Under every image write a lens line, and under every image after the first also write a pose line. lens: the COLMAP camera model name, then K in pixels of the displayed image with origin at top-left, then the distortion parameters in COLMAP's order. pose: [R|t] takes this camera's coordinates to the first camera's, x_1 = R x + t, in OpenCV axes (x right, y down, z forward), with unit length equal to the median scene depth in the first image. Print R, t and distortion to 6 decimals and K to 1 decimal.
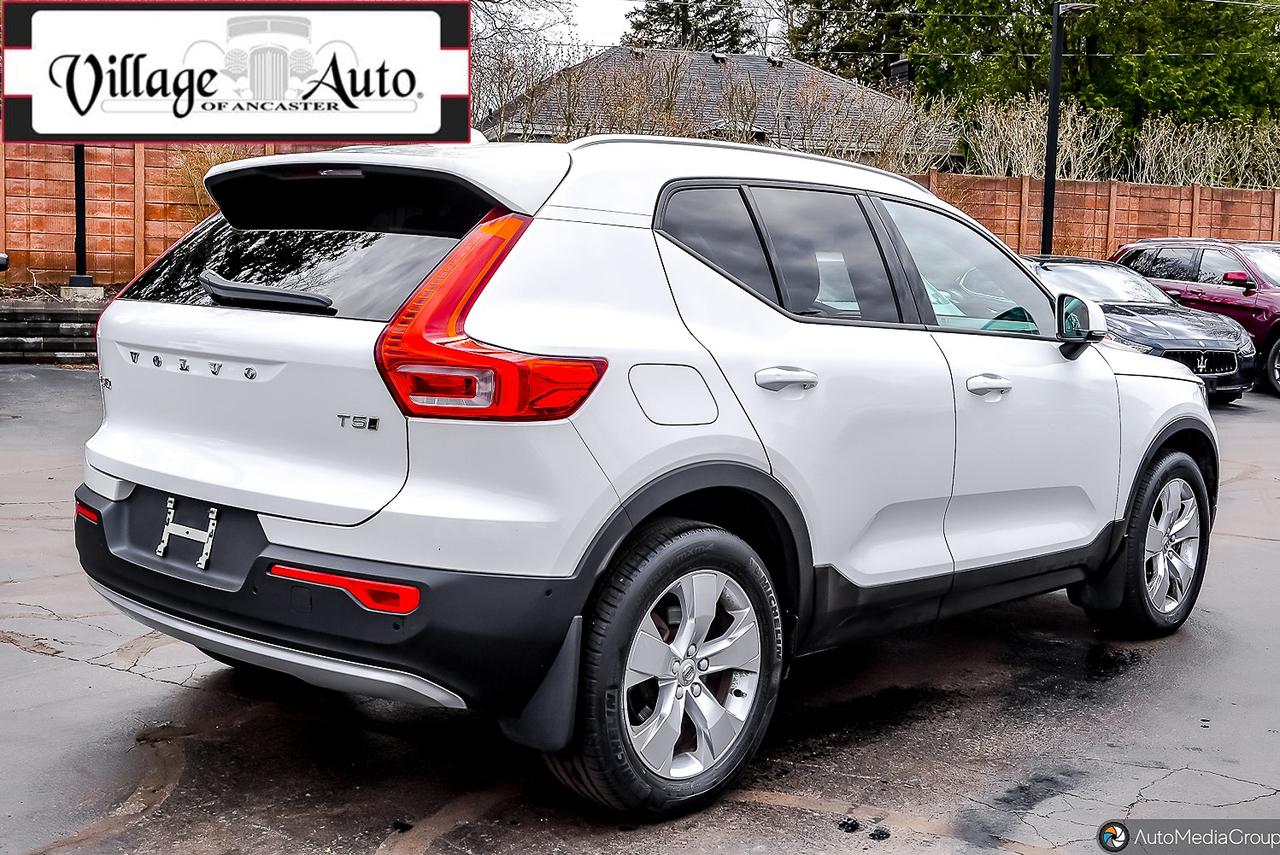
lens RADIAL K [[1427.4, 0, 640.0], [0, 1427.4, 427.5], [0, 0, 1]] dist [0.010919, -0.000935]
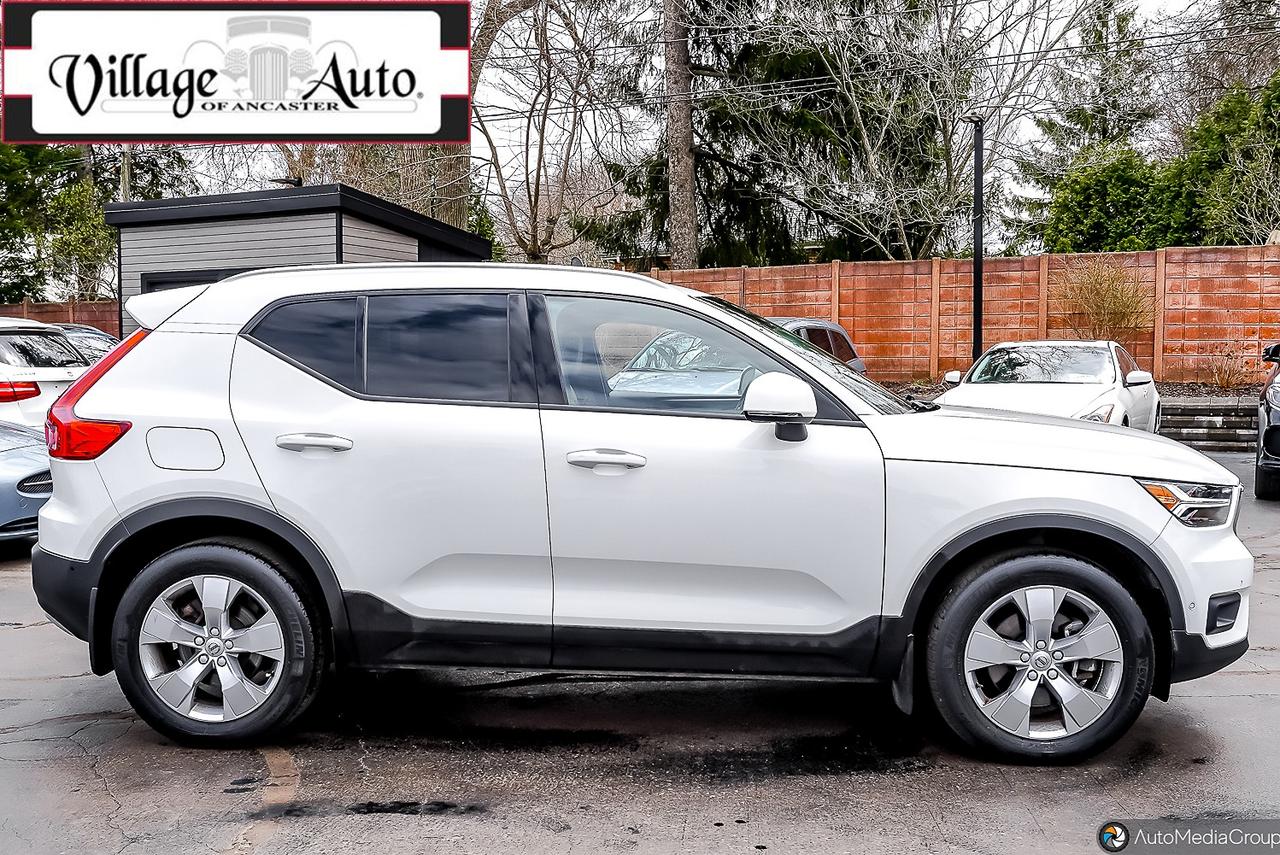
lens RADIAL K [[1196.8, 0, 639.8], [0, 1196.8, 456.1], [0, 0, 1]] dist [-0.012444, -0.006042]
pose [[0.655816, 0.032681, -0.754213, 1.170886], [-0.062515, 0.997982, -0.011115, -0.029486], [0.752328, 0.054439, 0.656536, 0.521004]]
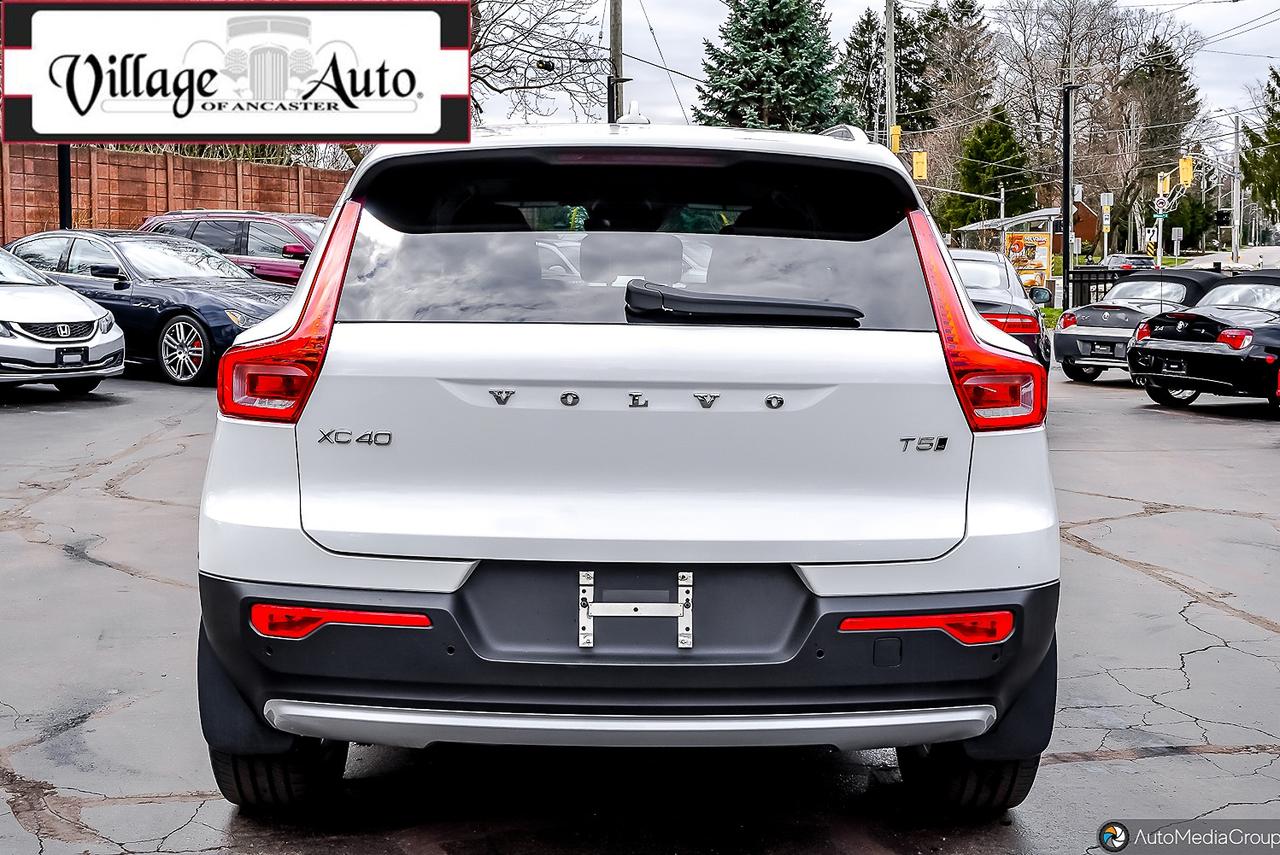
lens RADIAL K [[1524.9, 0, 640.0], [0, 1524.9, 427.5], [0, 0, 1]] dist [-0.011551, -0.005488]
pose [[0.733148, -0.094098, 0.673528, -0.855935], [0.085578, 0.995274, 0.045895, -0.064465], [-0.674663, 0.023992, 0.737736, 0.360600]]
